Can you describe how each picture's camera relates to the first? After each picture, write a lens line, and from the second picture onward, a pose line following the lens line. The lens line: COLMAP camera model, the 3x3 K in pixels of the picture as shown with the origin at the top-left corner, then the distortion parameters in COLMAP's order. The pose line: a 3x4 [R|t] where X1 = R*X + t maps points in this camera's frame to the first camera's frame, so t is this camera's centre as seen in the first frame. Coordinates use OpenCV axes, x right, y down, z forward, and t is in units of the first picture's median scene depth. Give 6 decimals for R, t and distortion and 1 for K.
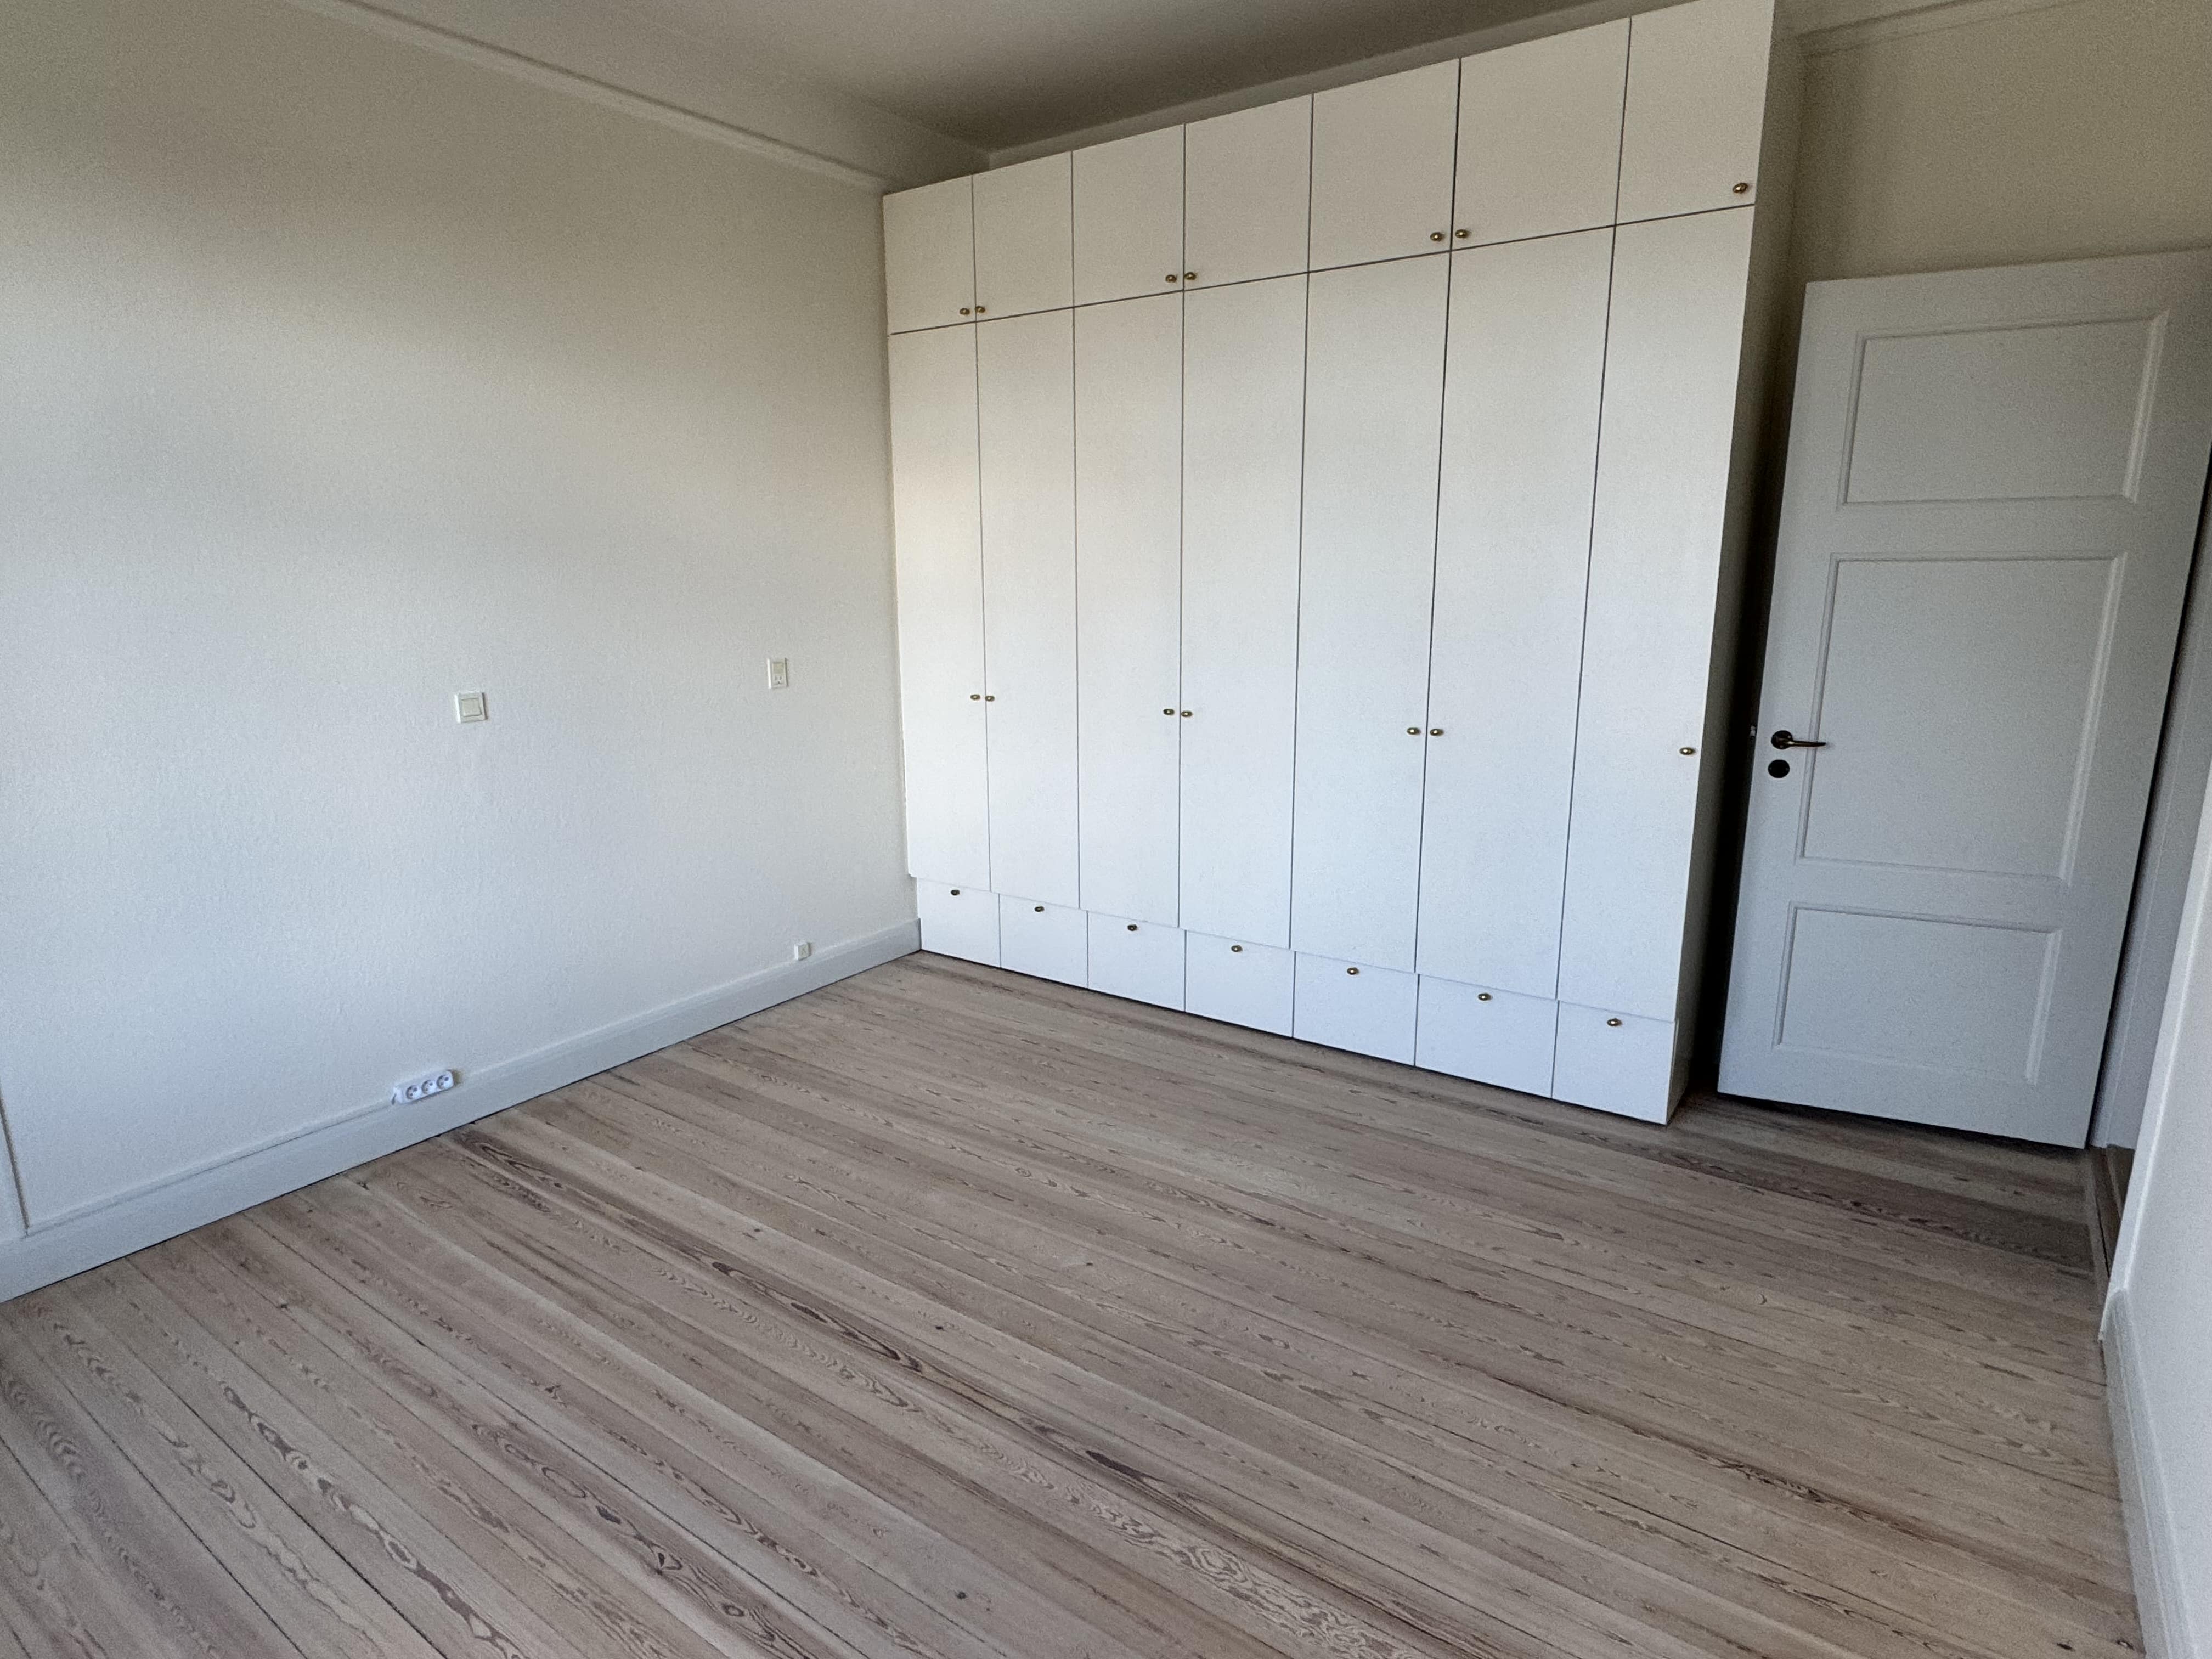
lens RADIAL K [[1217.4, 0, 1119.0], [0, 1217.4, 830.4], [0, 0, 1]] dist [-0.004647, 0.001910]
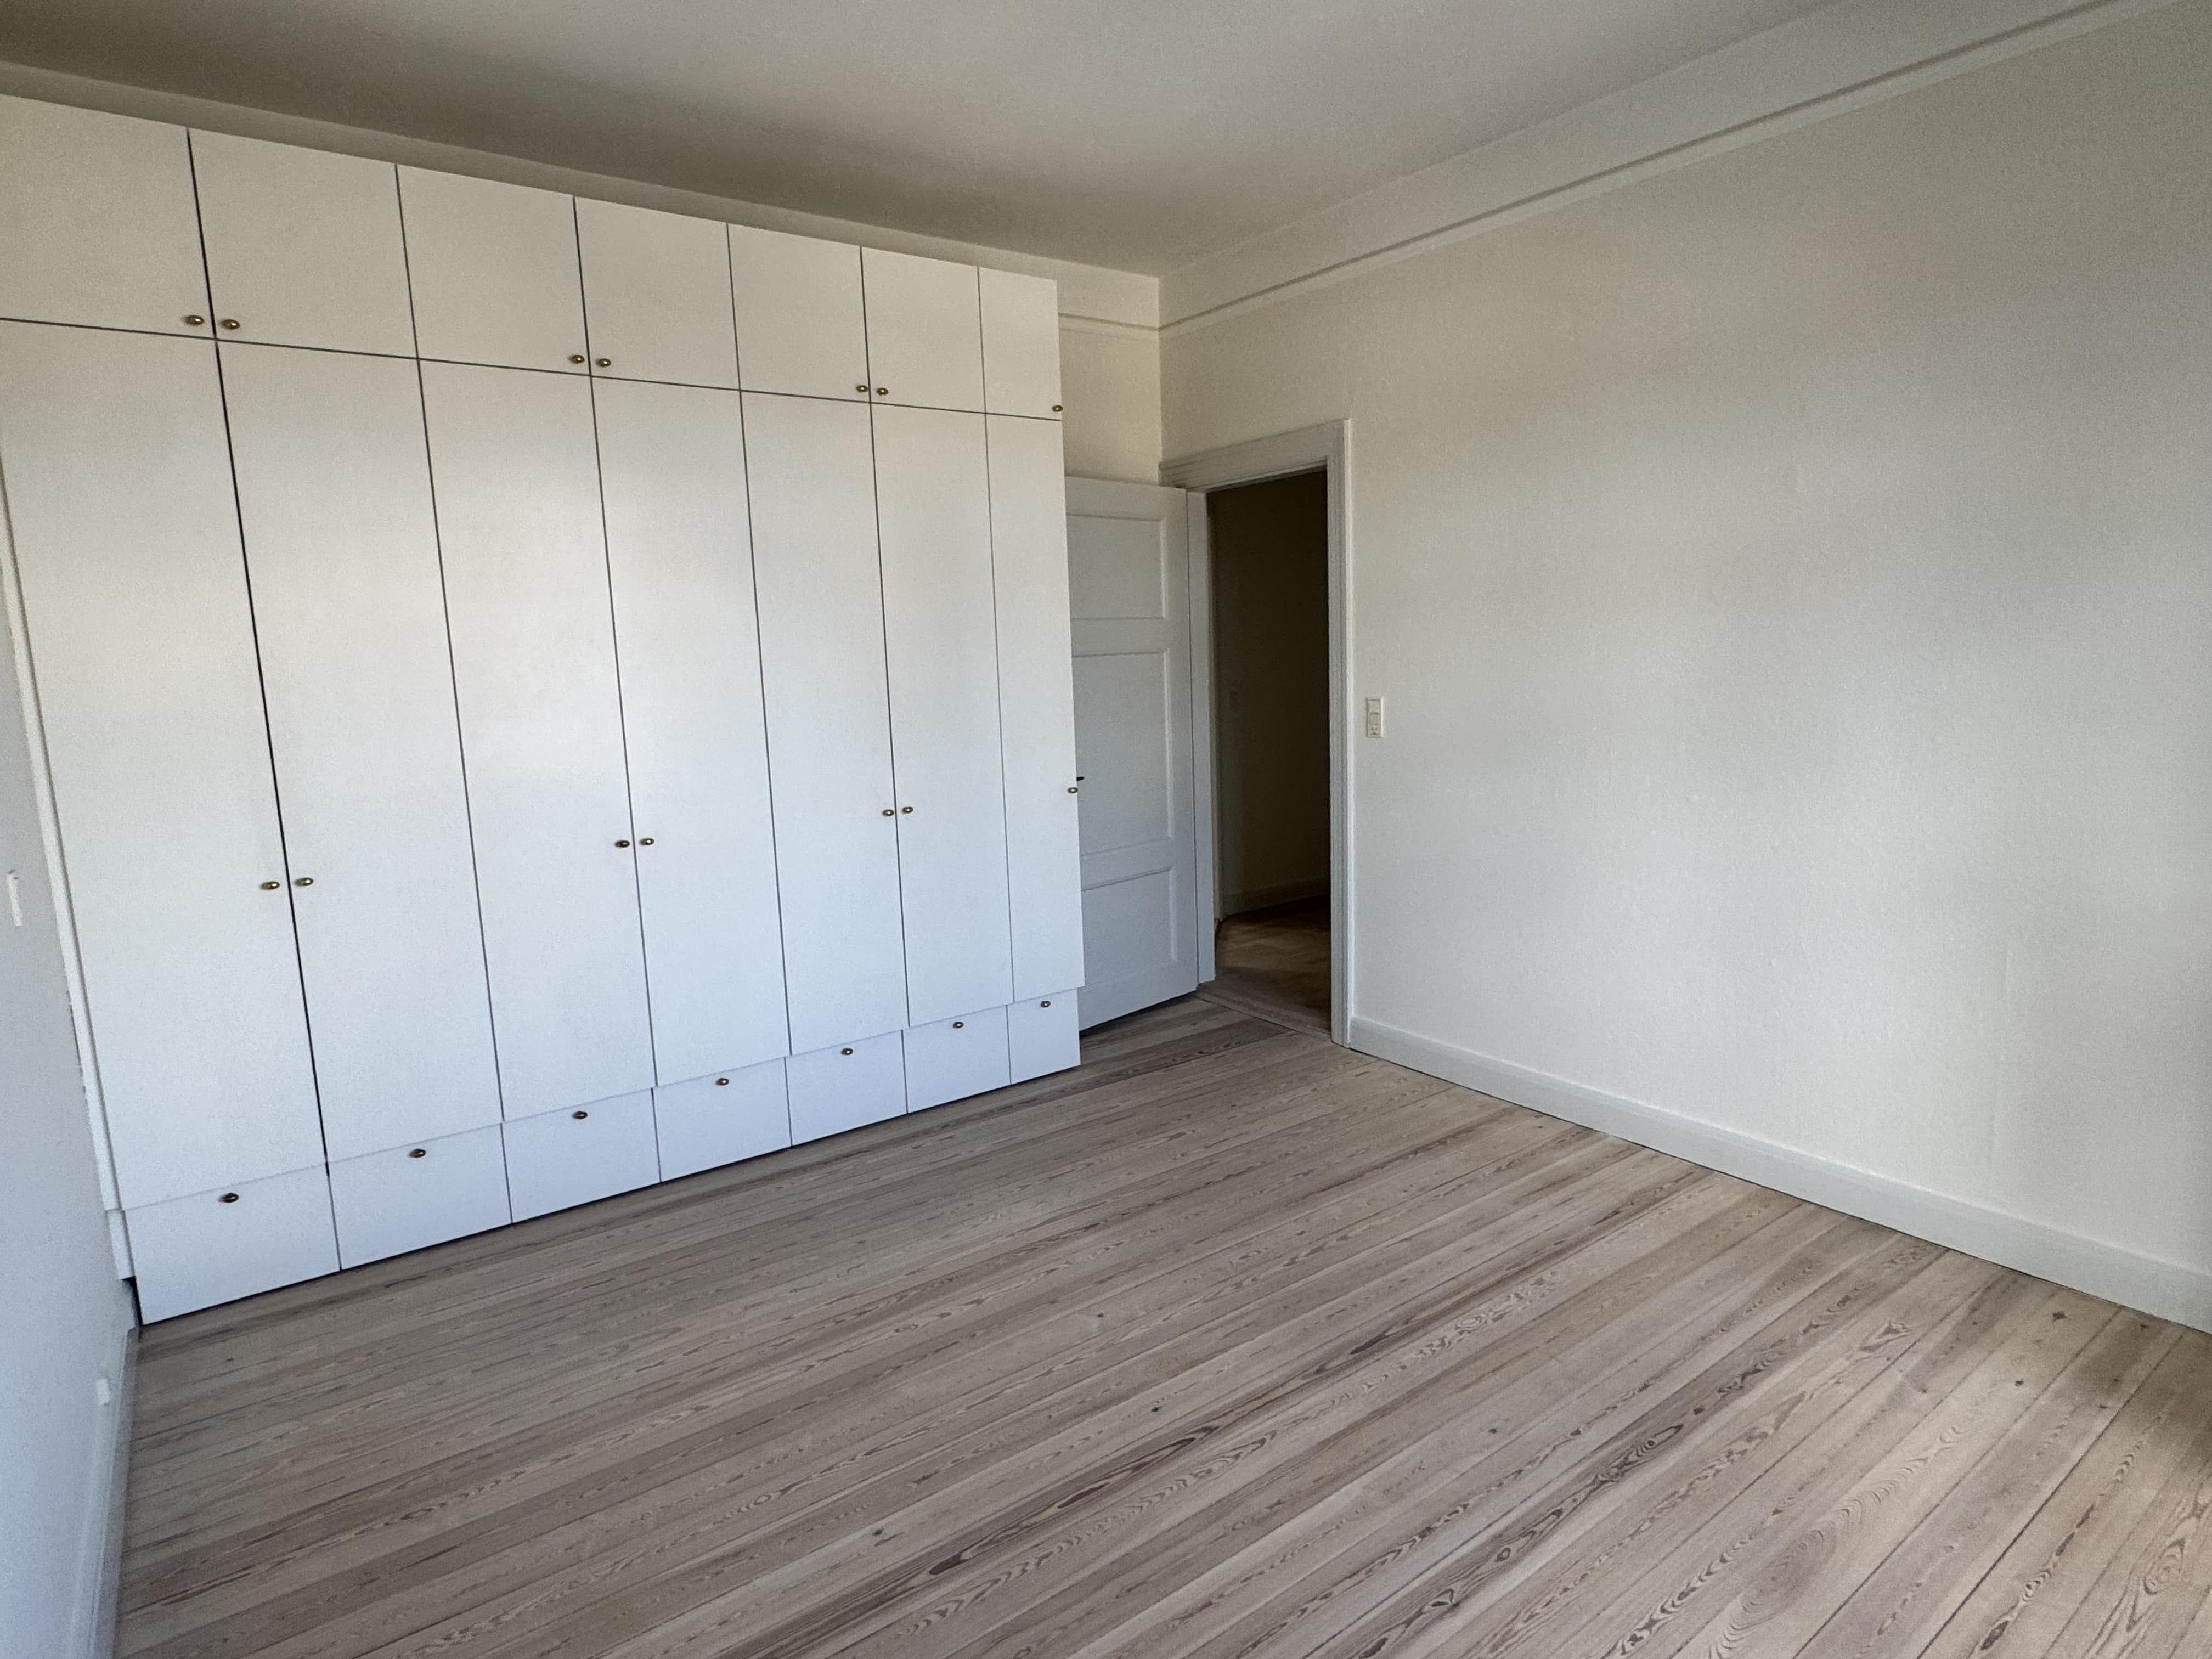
lens RADIAL K [[1217.4, 0, 1094.6], [0, 1217.4, 832.1], [0, 0, 1]] dist [-0.004647, 0.001910]
pose [[0.330742, -0.148238, 0.932006, -0.915649], [0.236556, 0.969080, 0.070188, -0.120923], [-0.913592, 0.197257, 0.355582, 0.528371]]
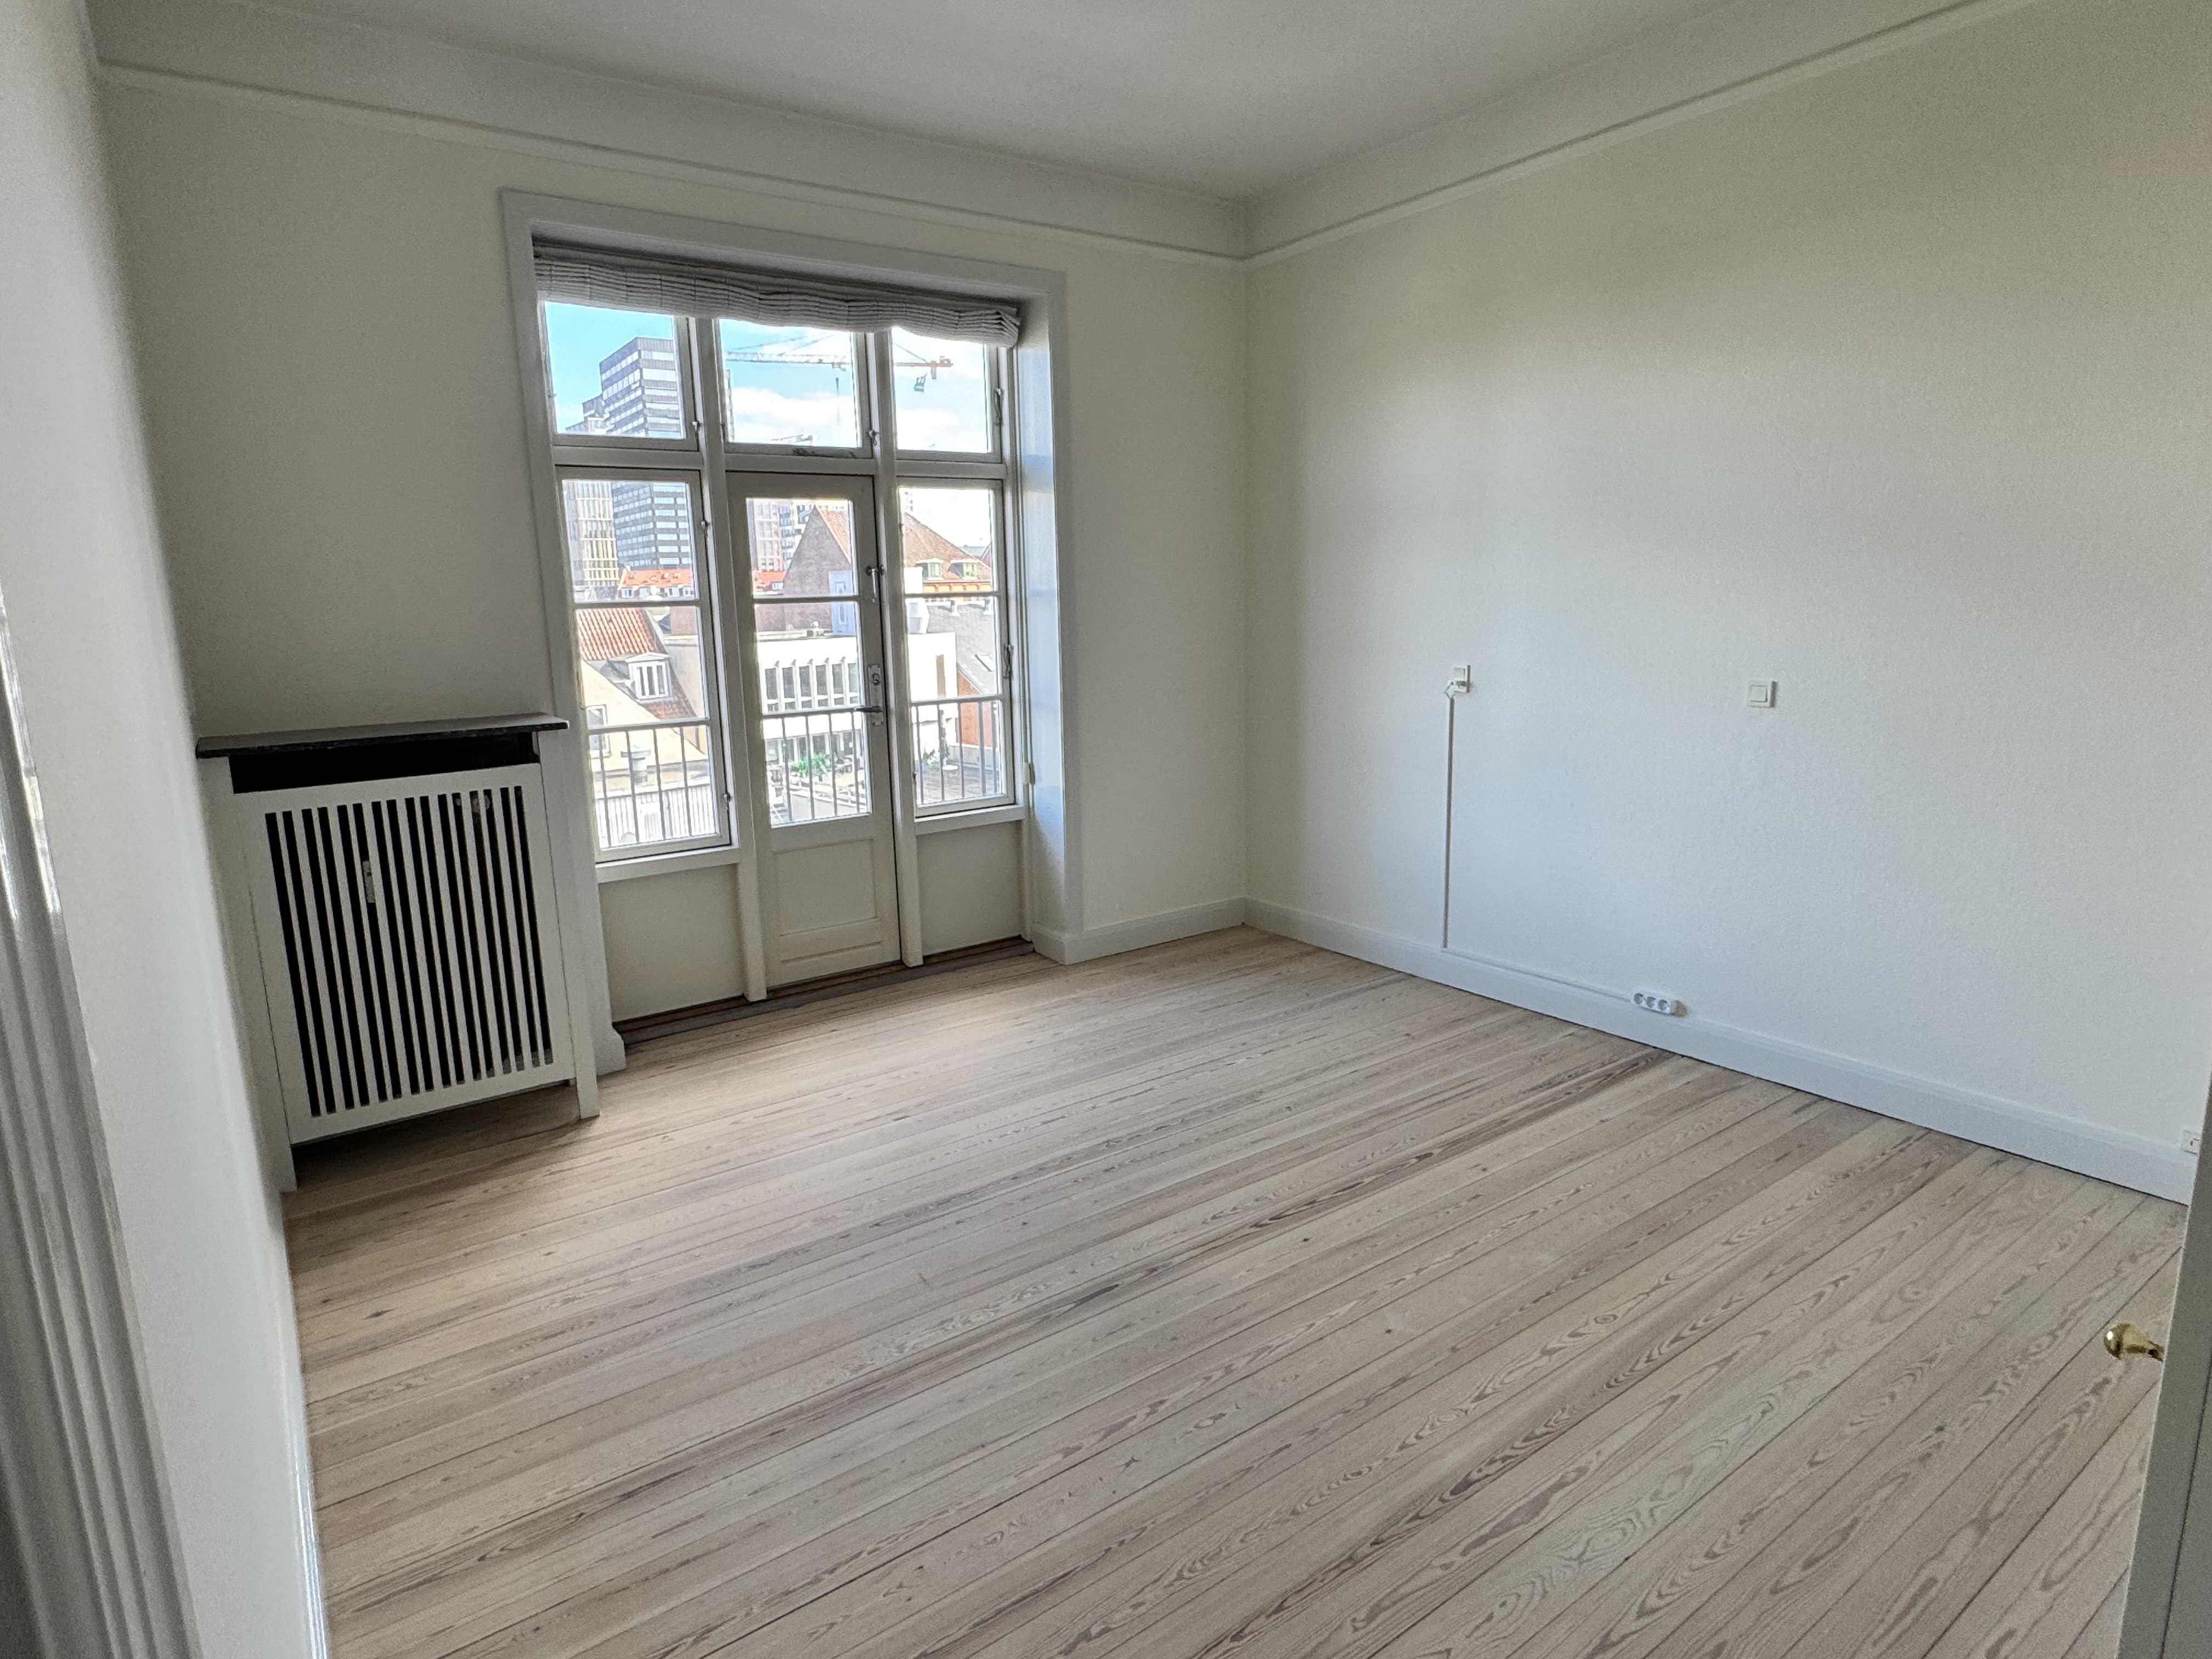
lens RADIAL K [[1217.4, 0, 1084.8], [0, 1217.4, 824.7], [0, 0, 1]] dist [-0.004647, 0.001910]
pose [[-0.348764, 0.195803, -0.916529, 0.793404], [-0.178228, 0.946230, 0.269969, -0.204060], [0.920108, 0.257507, -0.295114, 0.929435]]
